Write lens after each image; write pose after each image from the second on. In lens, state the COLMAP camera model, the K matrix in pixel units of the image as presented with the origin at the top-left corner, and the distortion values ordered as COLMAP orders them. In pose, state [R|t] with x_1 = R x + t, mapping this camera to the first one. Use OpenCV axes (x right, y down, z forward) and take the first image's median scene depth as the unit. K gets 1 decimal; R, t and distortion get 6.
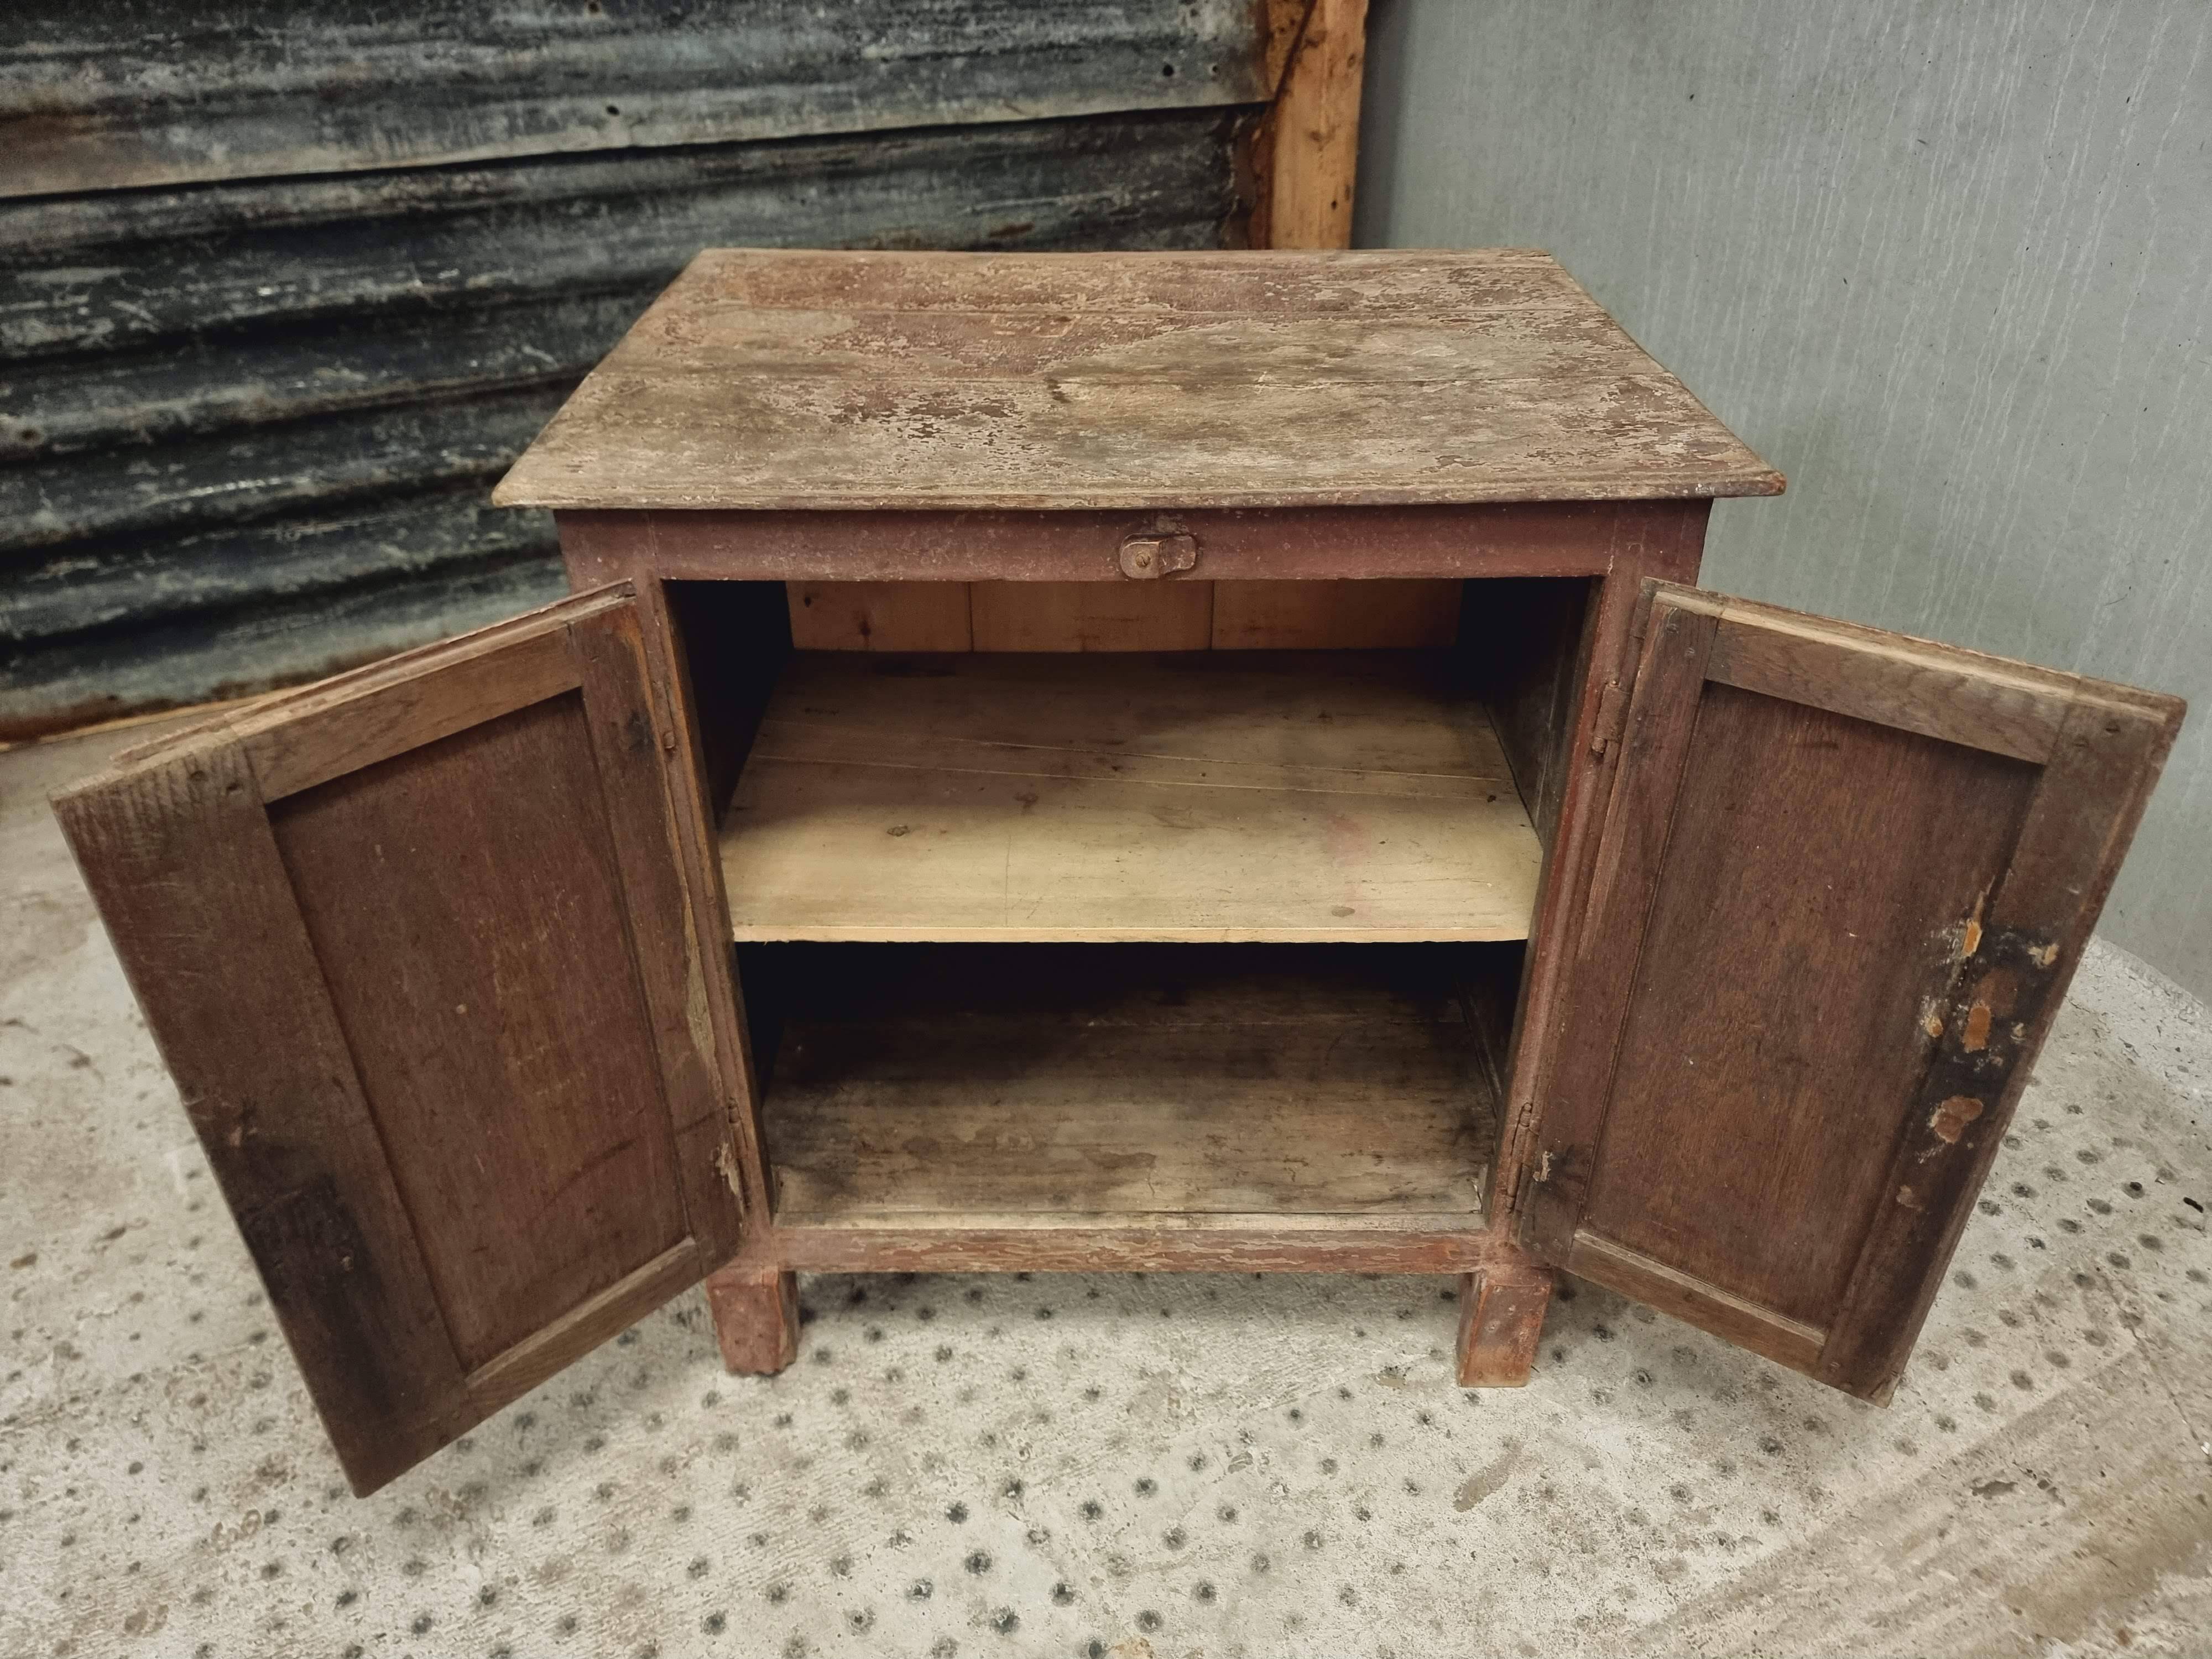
lens RADIAL K [[1545.0, 0, 1113.8], [0, 1545.0, 812.0], [0, 0, 1]] dist [0.060302, -0.048898]
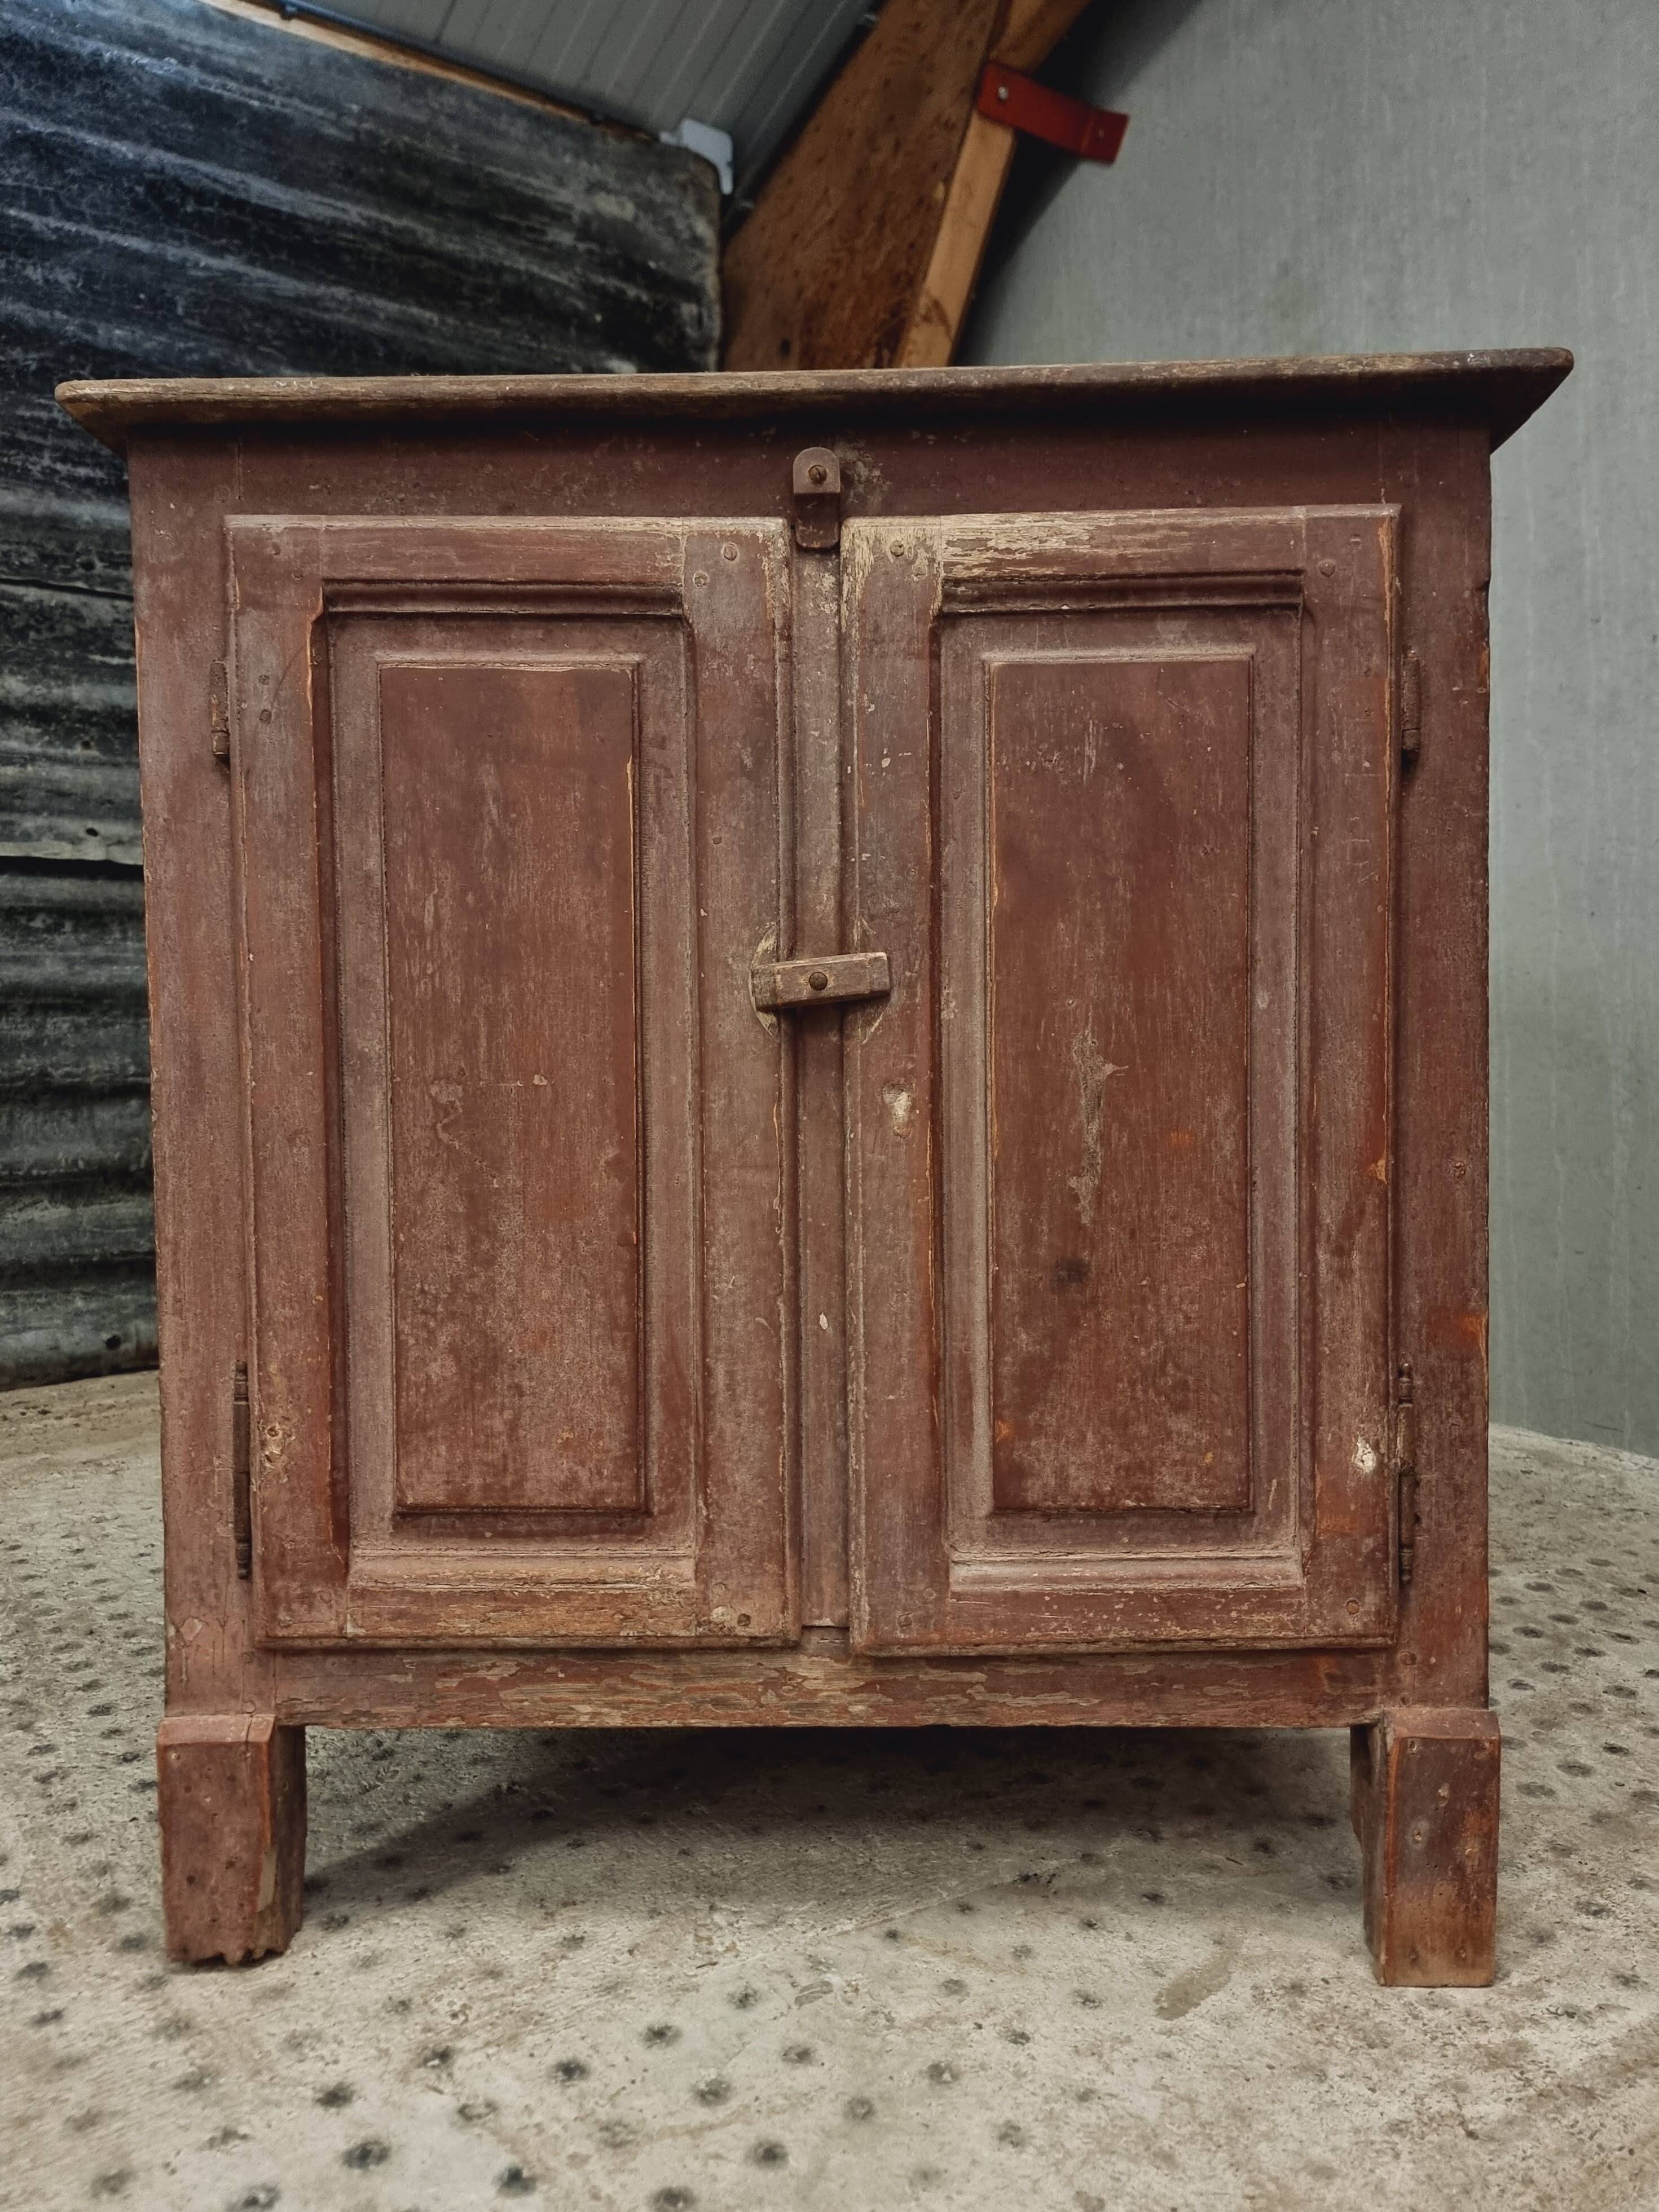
lens RADIAL K [[1563.7, 0, 809.1], [0, 1563.7, 1111.5], [0, 0, 1]] dist [0.070684, -0.068372]
pose [[0.991383, -0.021120, 0.129283, 0.004775], [0.083585, 0.861891, -0.500157, 0.400024], [-0.100865, 0.506653, 0.856229, 0.261745]]
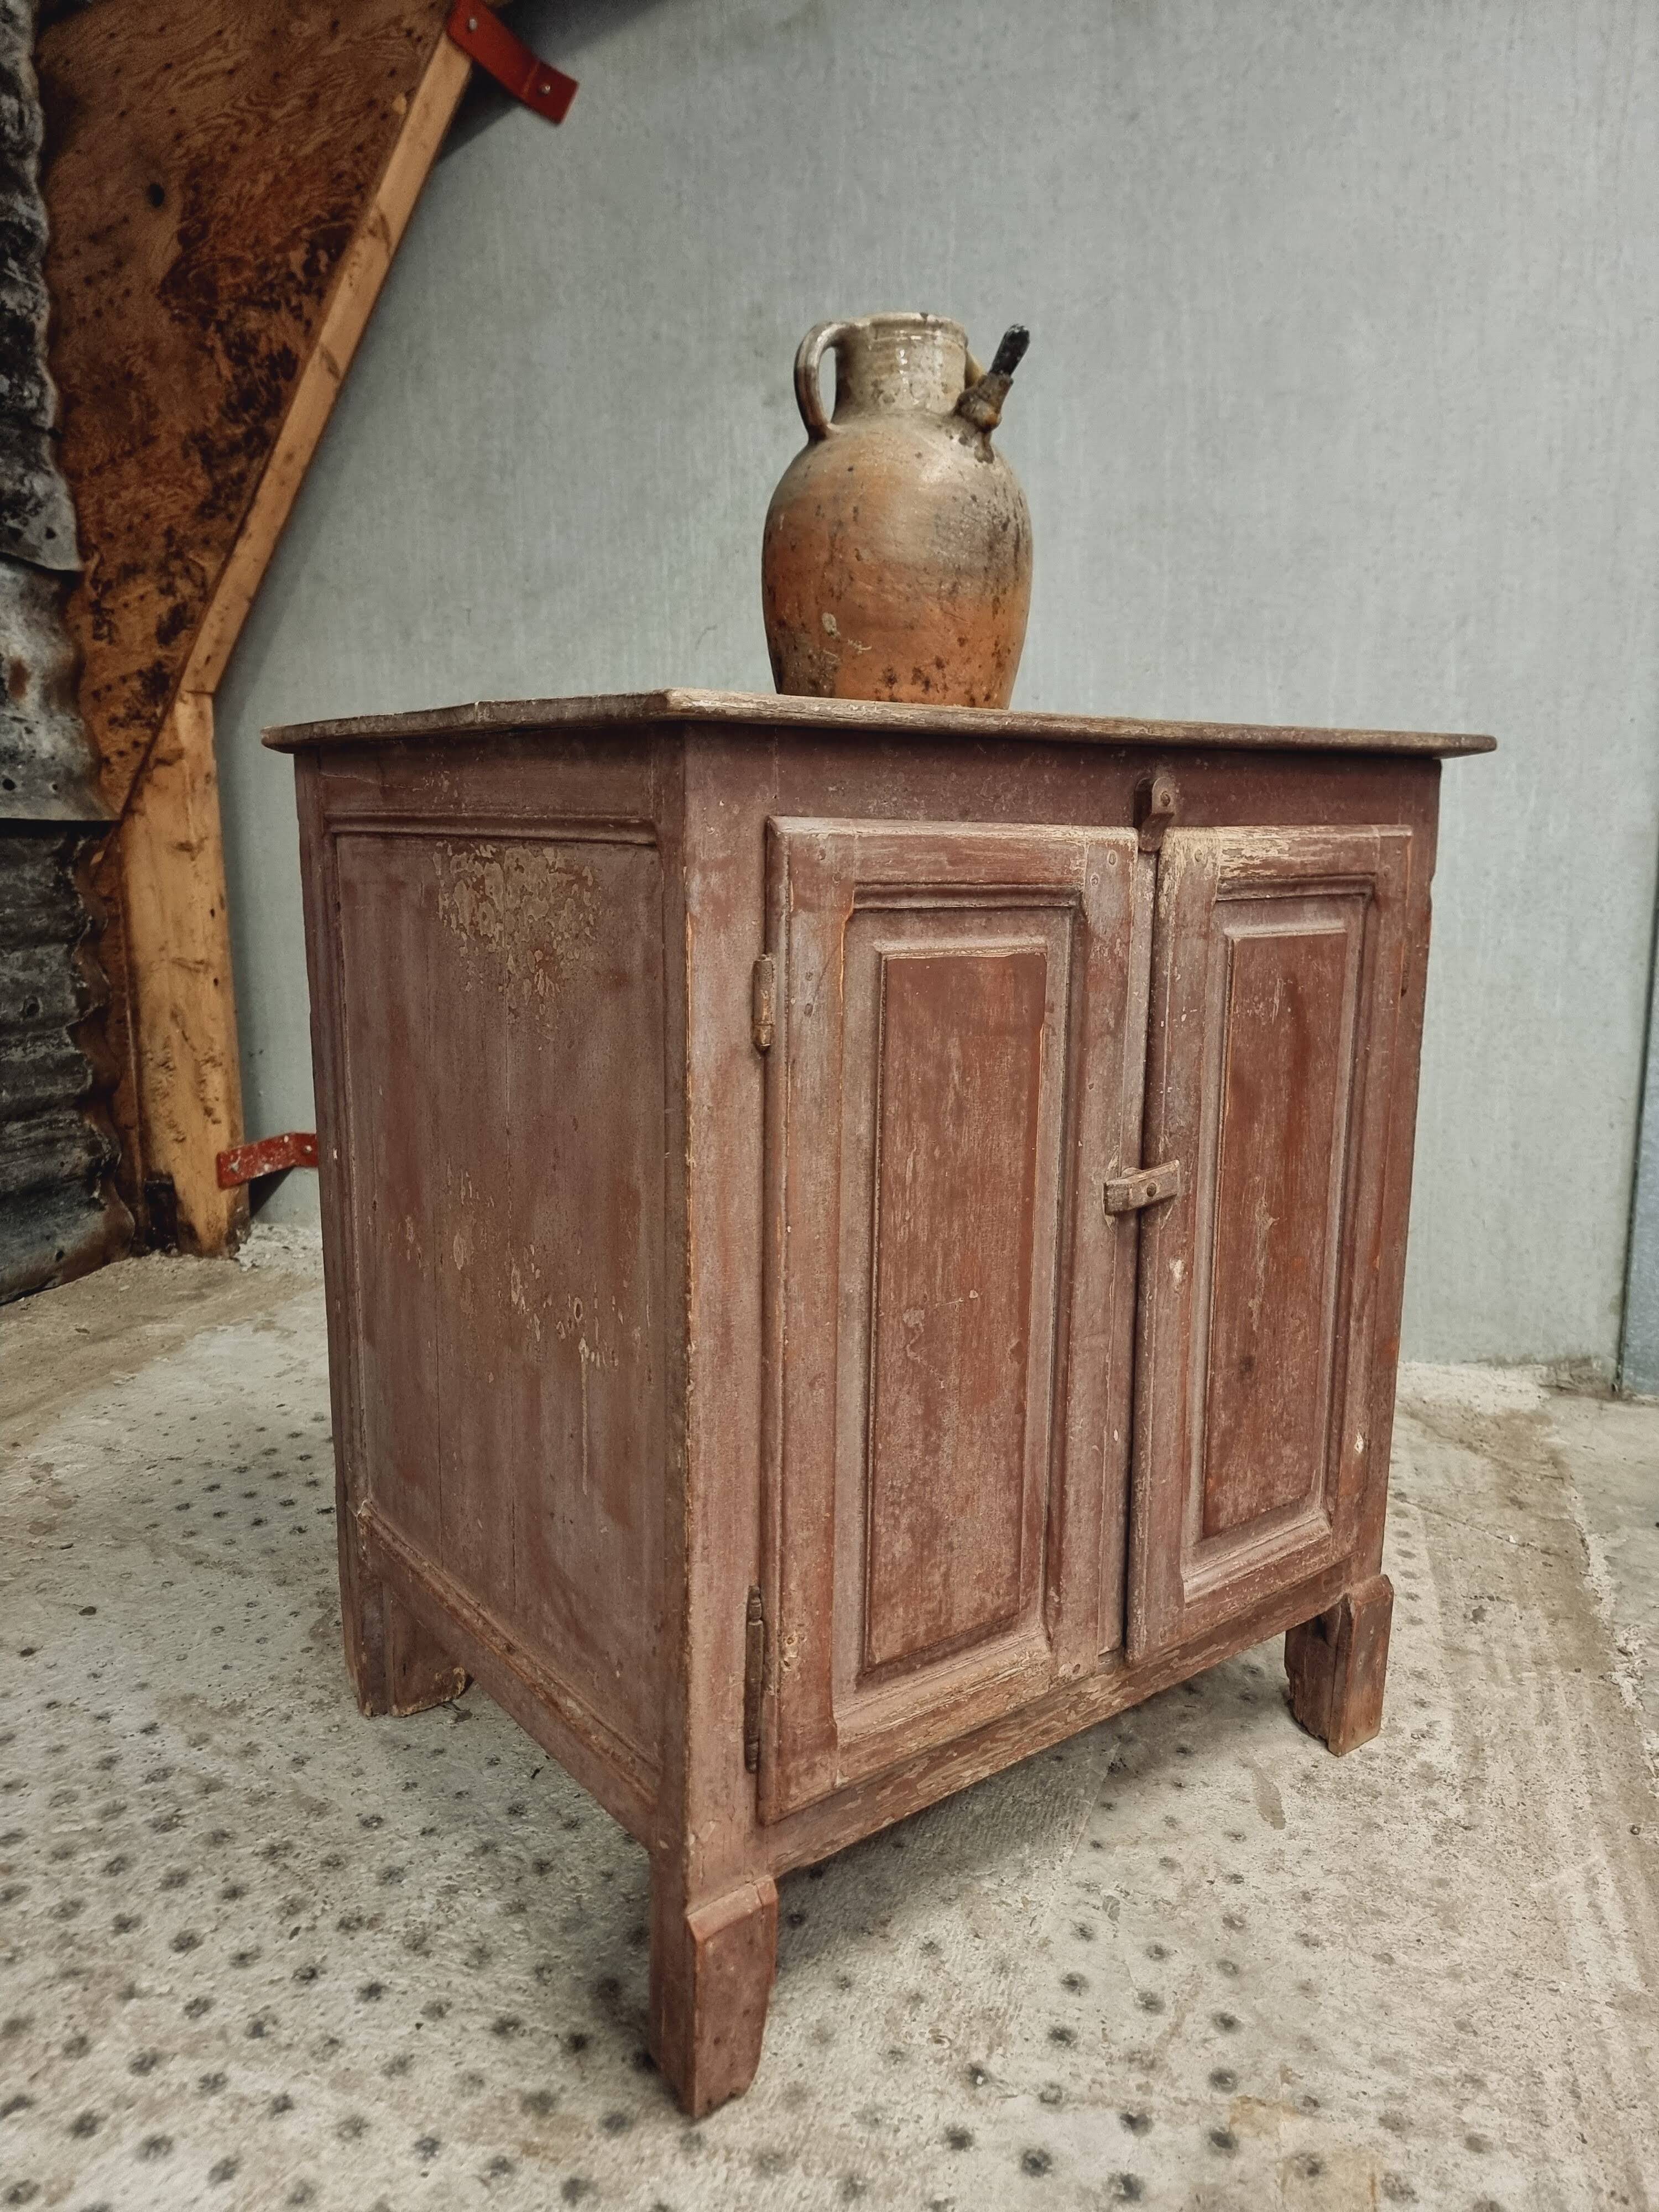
lens RADIAL K [[1535.8, 0, 805.3], [0, 1535.8, 1103.1], [0, 0, 1]] dist [0.066718, -0.061231]
pose [[0.702303, -0.125409, 0.700744, -0.539212], [0.381344, 0.897486, -0.221573, 0.135927], [-0.601121, 0.422836, 0.678132, 0.312150]]
